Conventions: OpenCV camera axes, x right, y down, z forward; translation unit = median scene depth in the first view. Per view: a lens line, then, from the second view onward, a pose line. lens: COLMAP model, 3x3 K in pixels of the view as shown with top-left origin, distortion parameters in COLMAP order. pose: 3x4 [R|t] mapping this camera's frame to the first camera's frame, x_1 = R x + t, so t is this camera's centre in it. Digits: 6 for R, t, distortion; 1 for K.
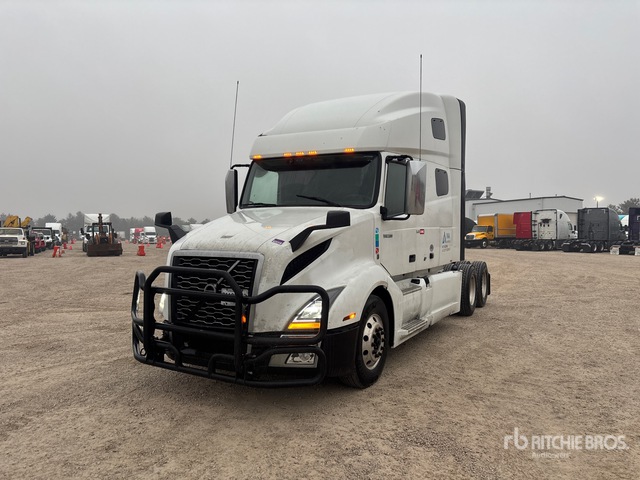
lens RADIAL K [[484.5, 0, 318.7], [0, 484.5, 228.8], [0, 0, 1]] dist [0.004672, -0.000506]
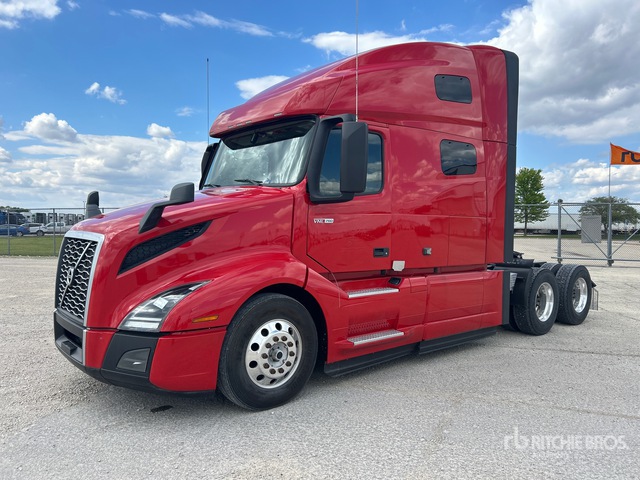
lens RADIAL K [[484.5, 0, 318.7], [0, 484.5, 228.8], [0, 0, 1]] dist [0.004672, -0.000506]
pose [[0.944034, 0.024636, -0.328926, 0.419240], [-0.021384, 0.999680, 0.013503, 0.016931], [0.329154, -0.005714, 0.944259, 0.267103]]
